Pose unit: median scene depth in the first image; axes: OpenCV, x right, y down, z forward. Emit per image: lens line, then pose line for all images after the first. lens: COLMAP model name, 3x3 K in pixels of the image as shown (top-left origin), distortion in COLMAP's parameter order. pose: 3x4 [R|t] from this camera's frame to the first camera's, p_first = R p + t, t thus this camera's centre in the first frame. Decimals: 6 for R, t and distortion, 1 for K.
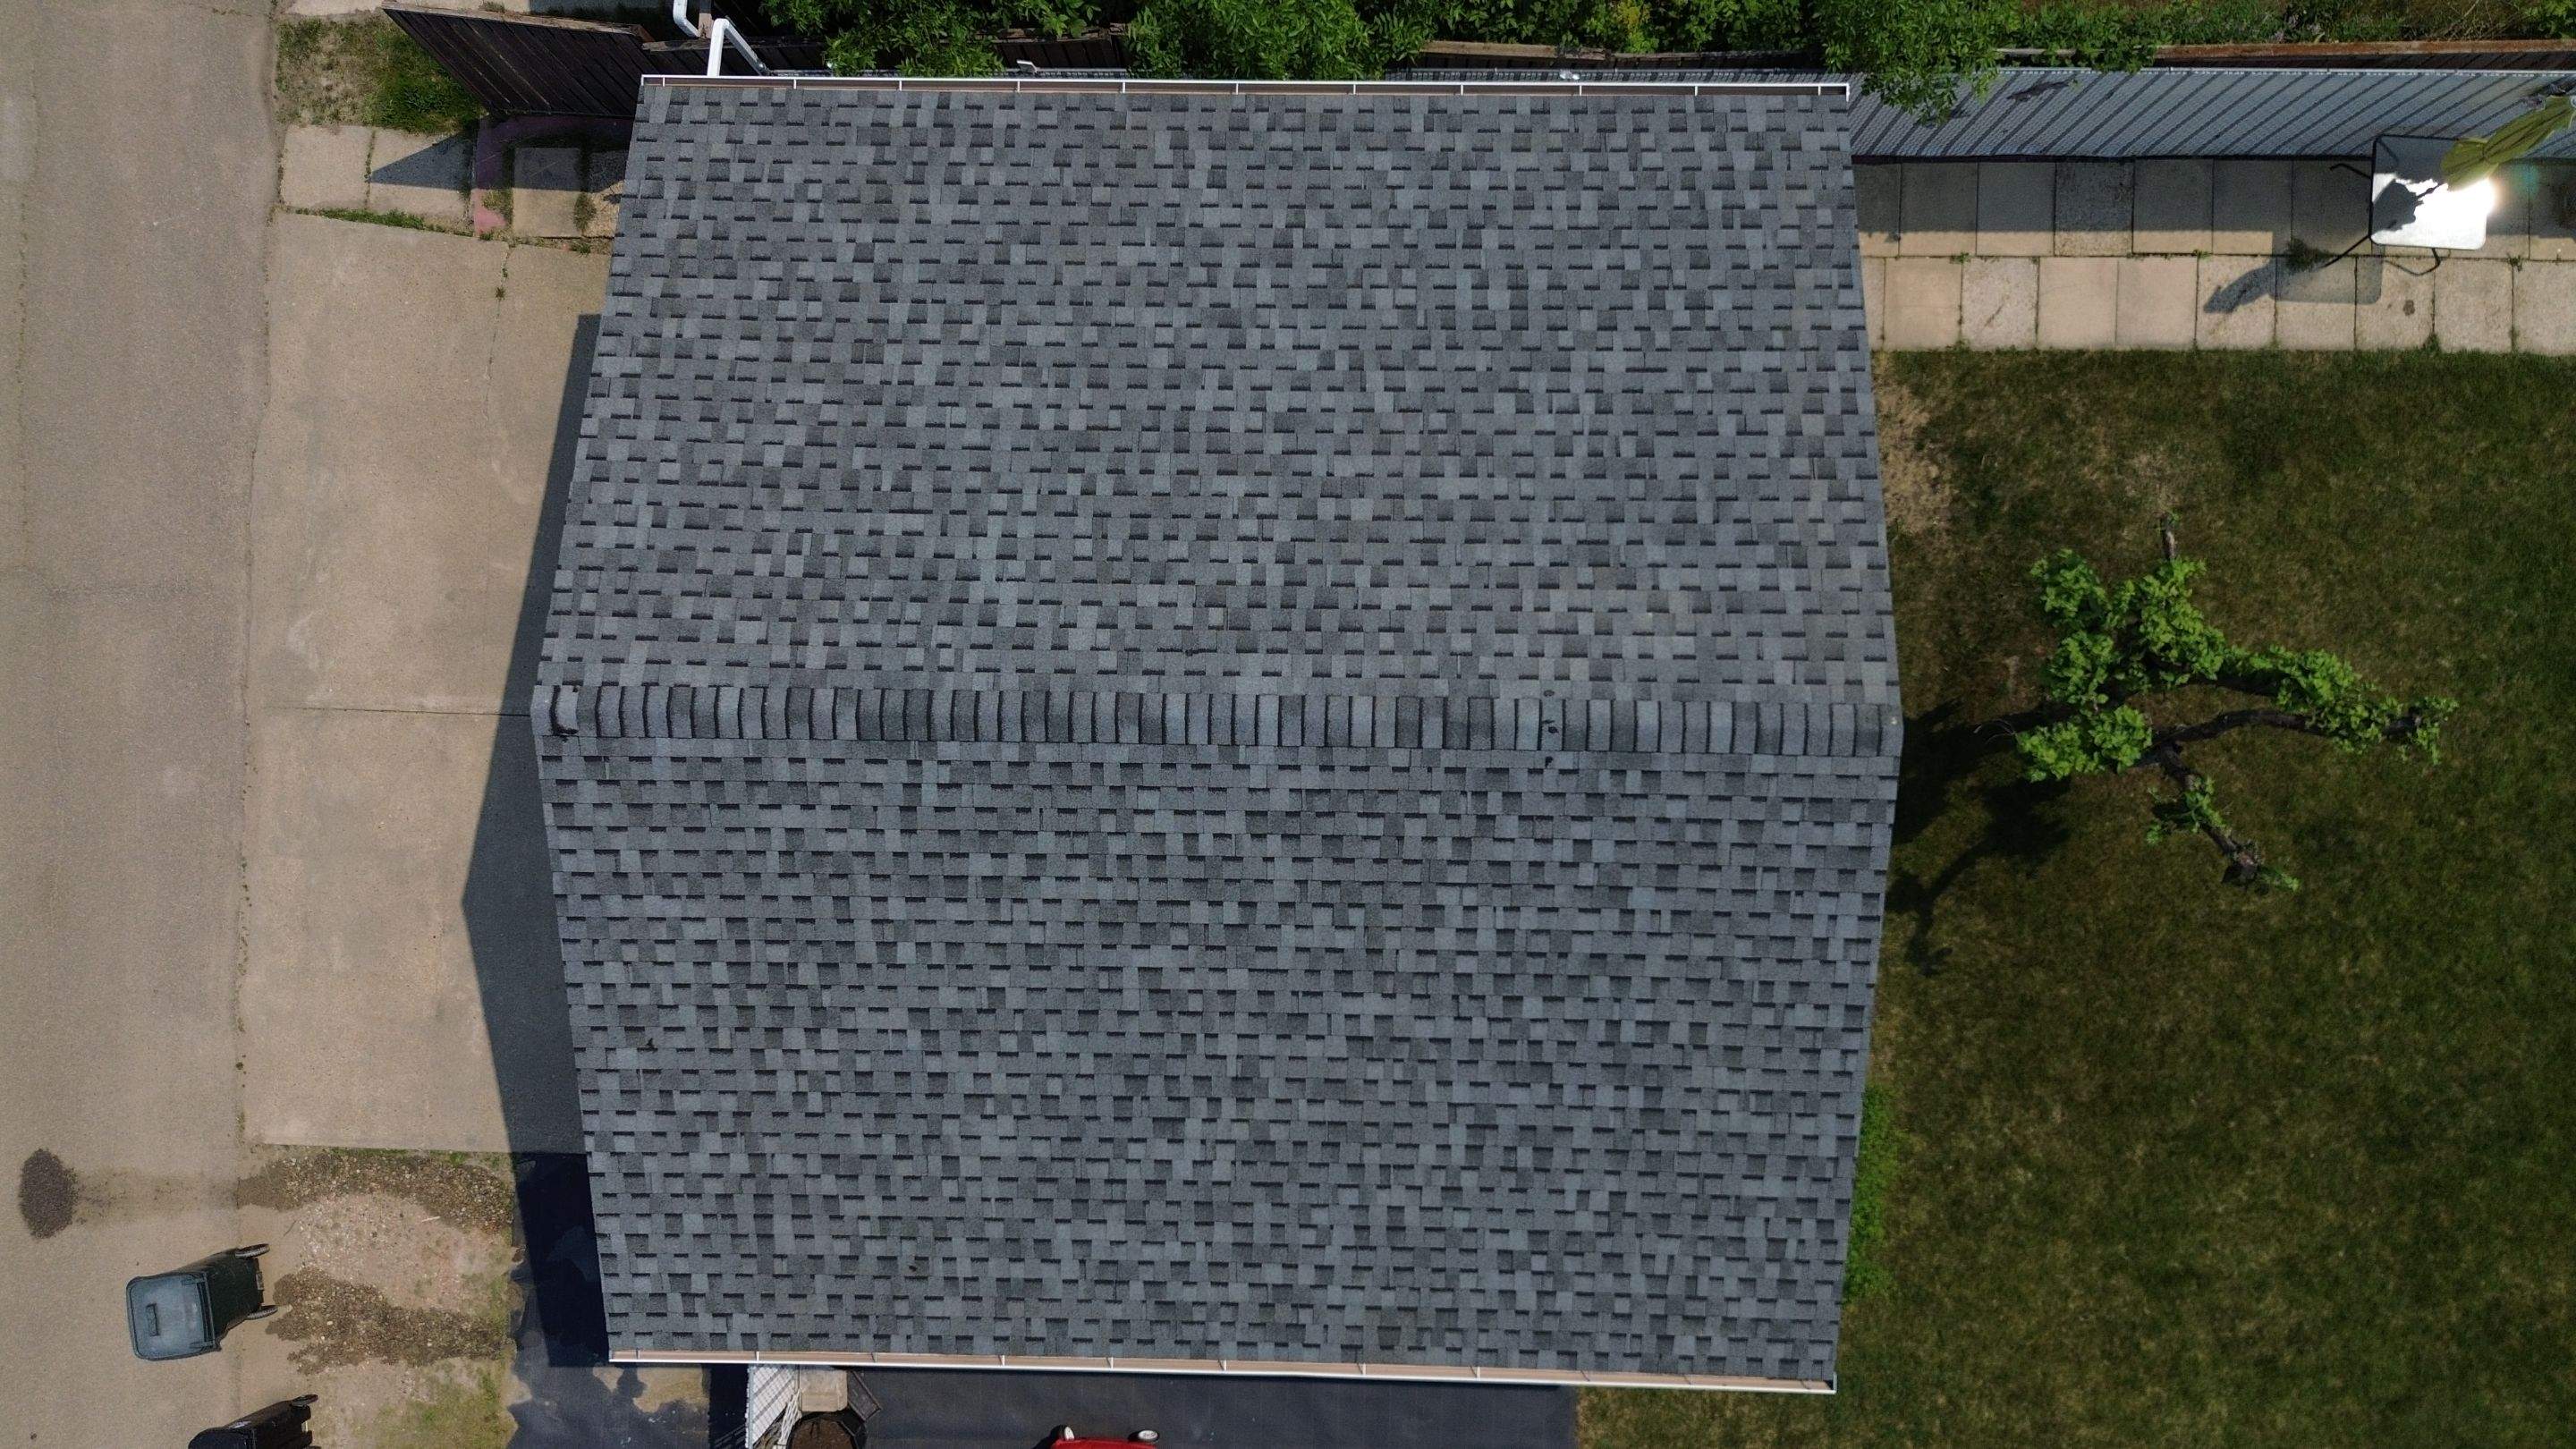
lens RADIAL K [[1828.4, 0, 1283.6], [0, 1828.4, 716.5], [0, 0, 1]] dist [0.070116, -0.059857]
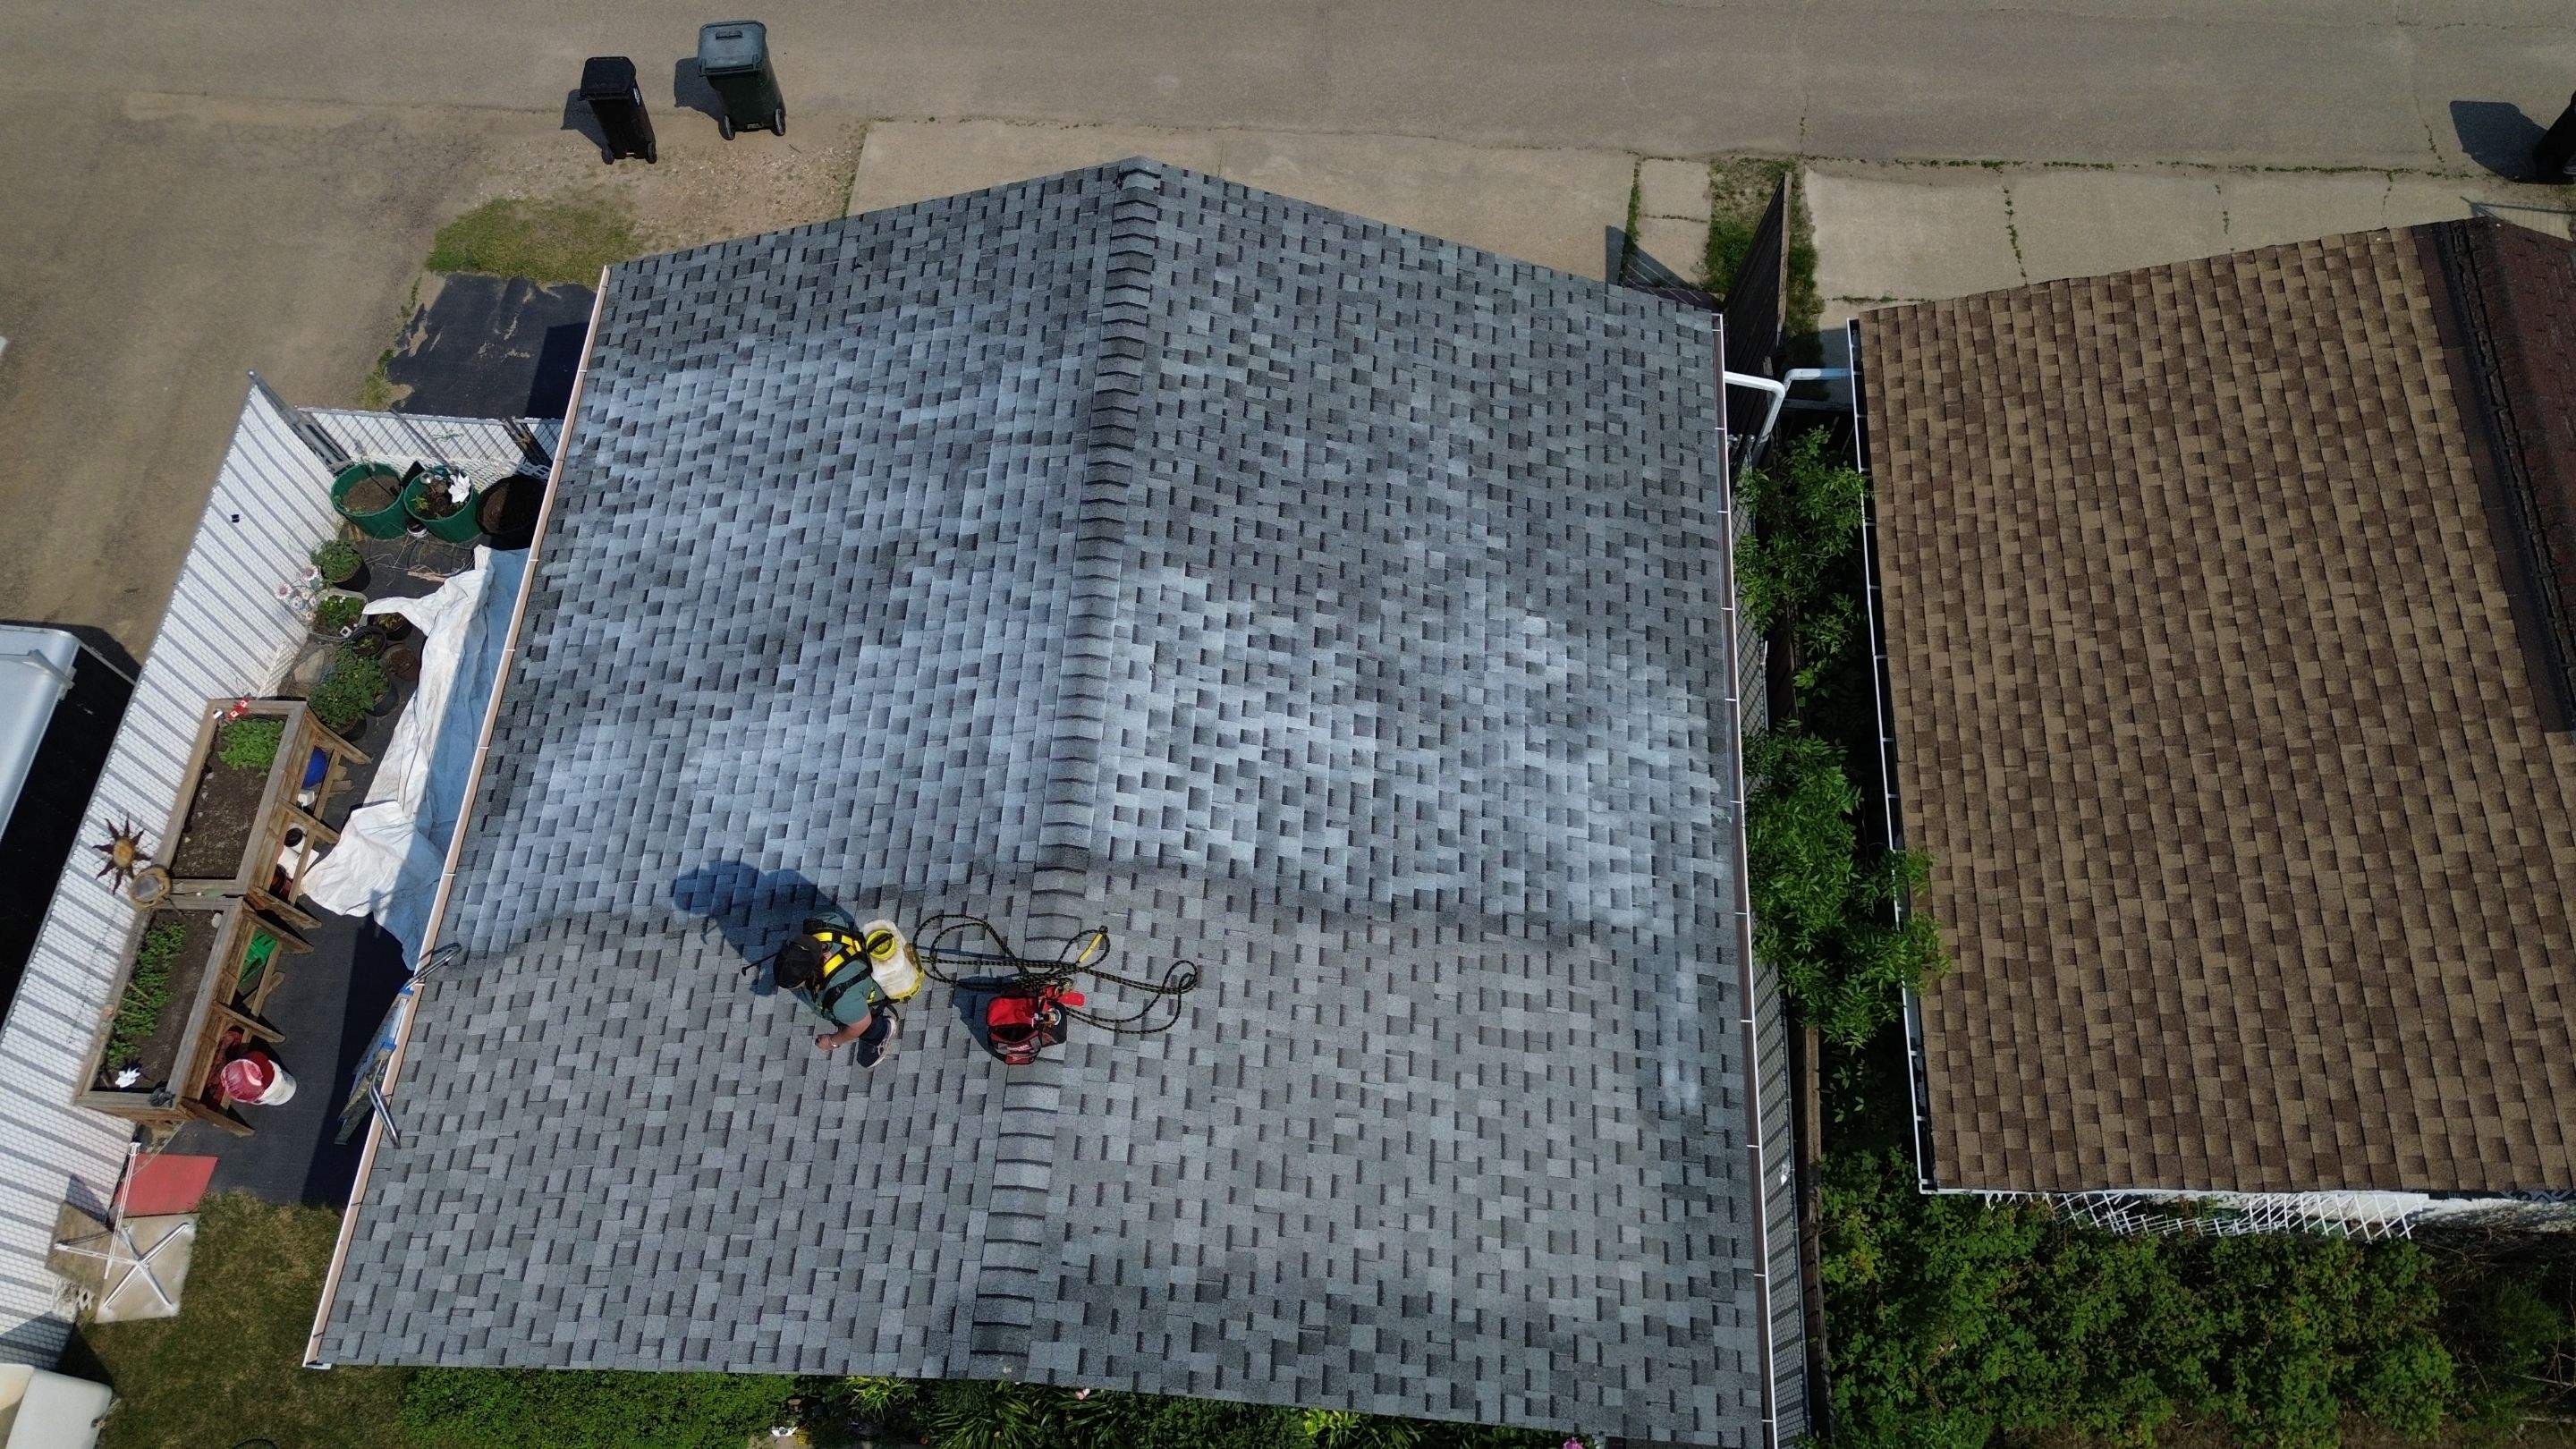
lens RADIAL K [[1828.4, 0, 1288.4], [0, 1828.4, 714.2], [0, 0, 1]] dist [0.070116, -0.059857]
pose [[-0.043400, 0.918163, -0.393818, 0.351550], [-0.998481, -0.026468, 0.048329, -0.152379], [0.033950, 0.395317, 0.917917, 0.060451]]
